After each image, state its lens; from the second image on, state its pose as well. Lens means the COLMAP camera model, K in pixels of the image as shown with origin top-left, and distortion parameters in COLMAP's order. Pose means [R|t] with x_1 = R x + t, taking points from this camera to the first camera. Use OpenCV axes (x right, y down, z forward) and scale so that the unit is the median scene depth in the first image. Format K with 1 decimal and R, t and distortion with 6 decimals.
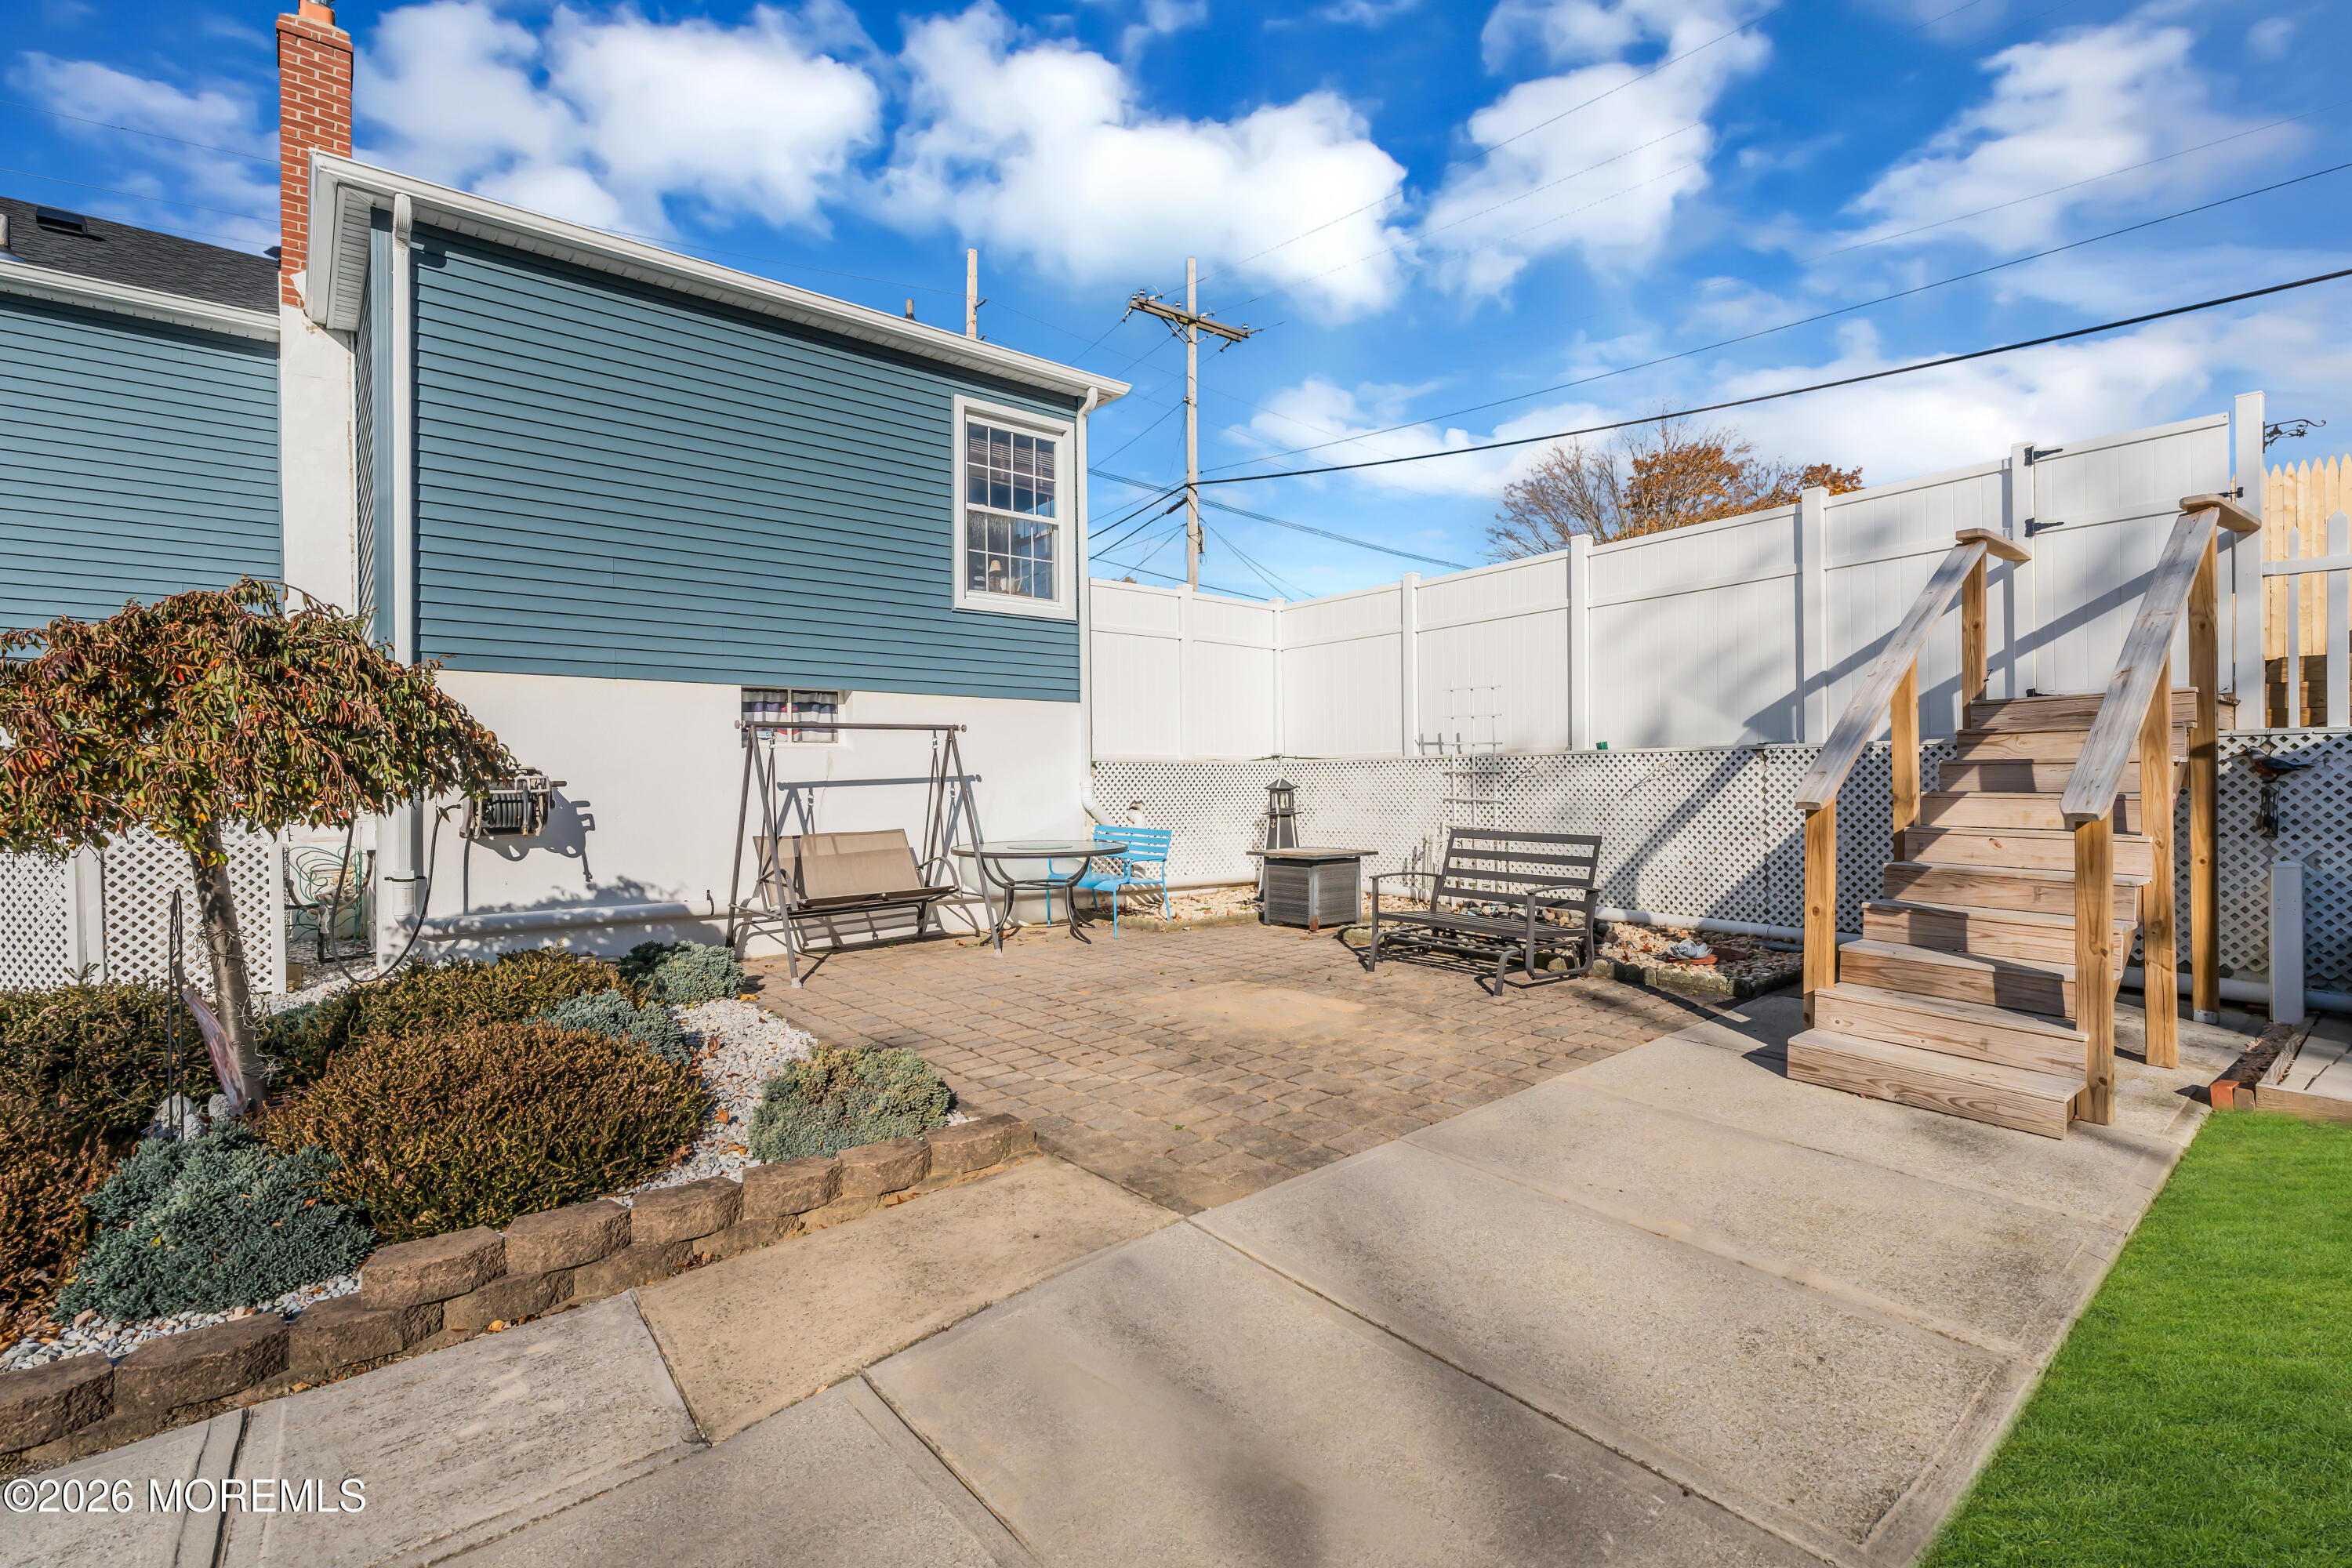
lens RADIAL K [[1064.4, 0, 1174.6], [0, 1064.4, 772.3], [0, 0, 1]] dist [-0.004284, 0.002722]
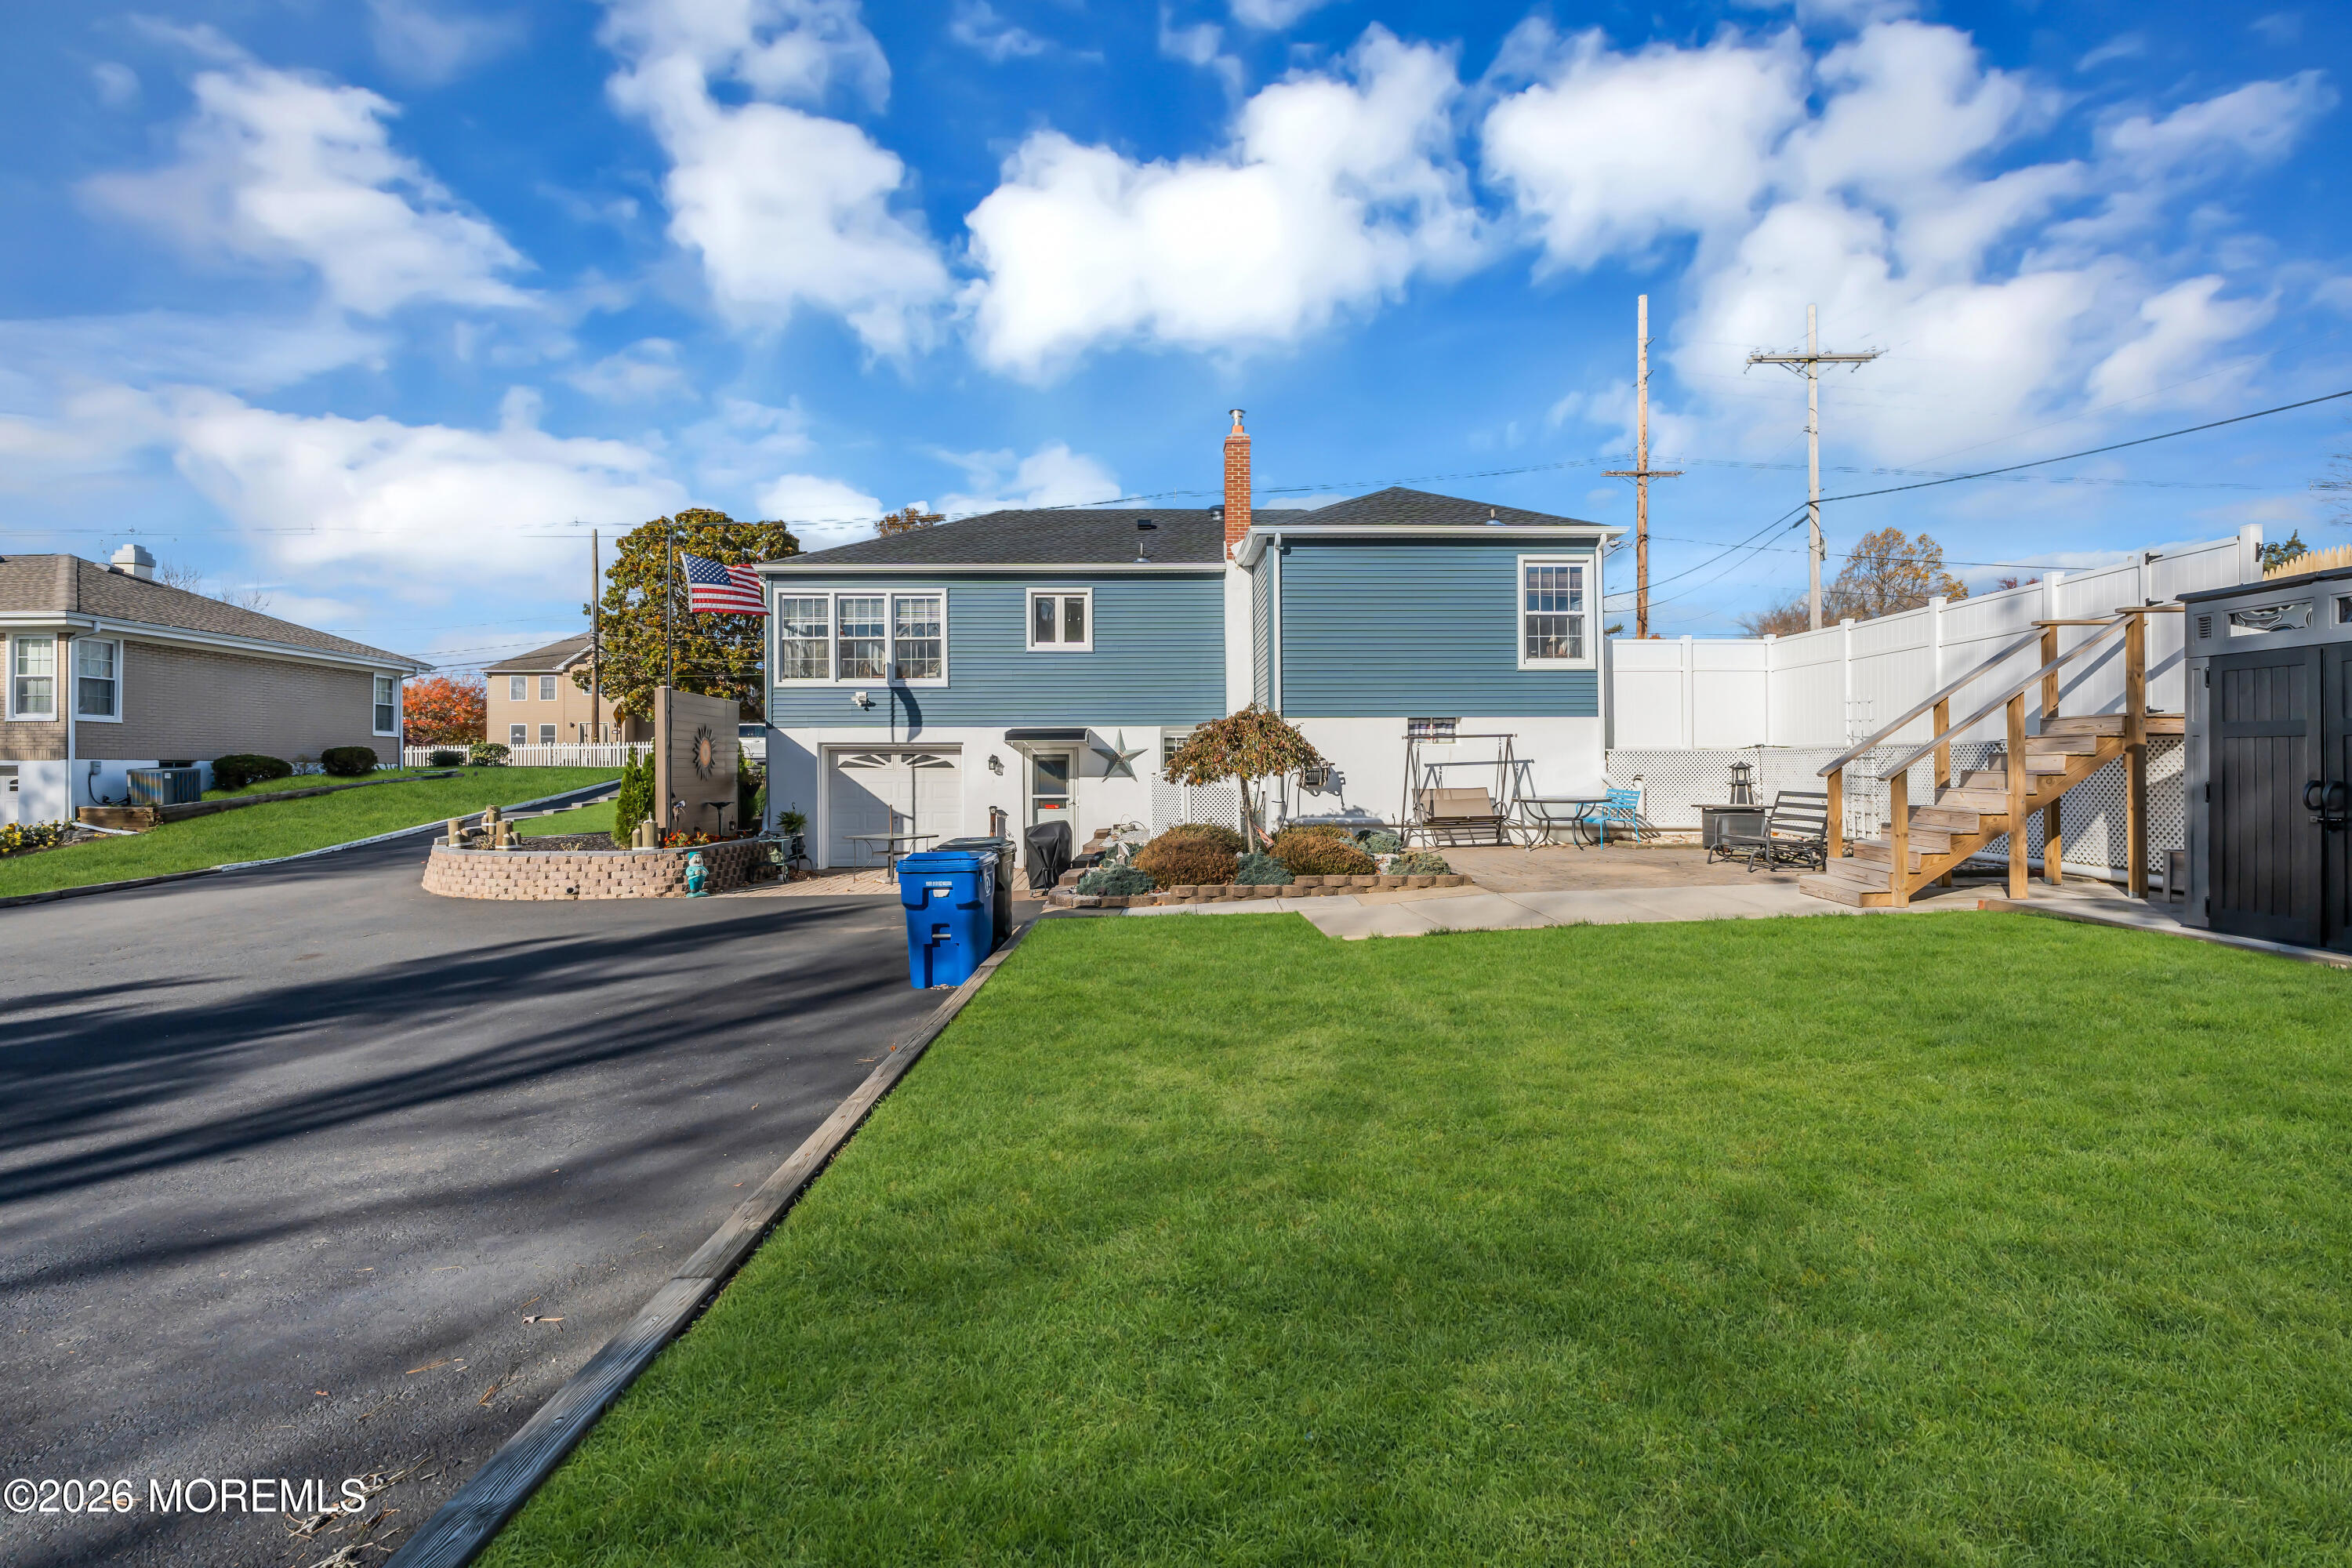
lens RADIAL K [[1055.3, 0, 1175.5], [0, 1055.3, 773.7], [0, 0, 1]] dist [-0.002892, 0.000967]
pose [[0.786163, 0.007050, -0.617980, 0.487805], [0.006174, 0.999795, 0.019259, -0.012359], [0.617989, -0.018956, 0.785958, -0.866332]]
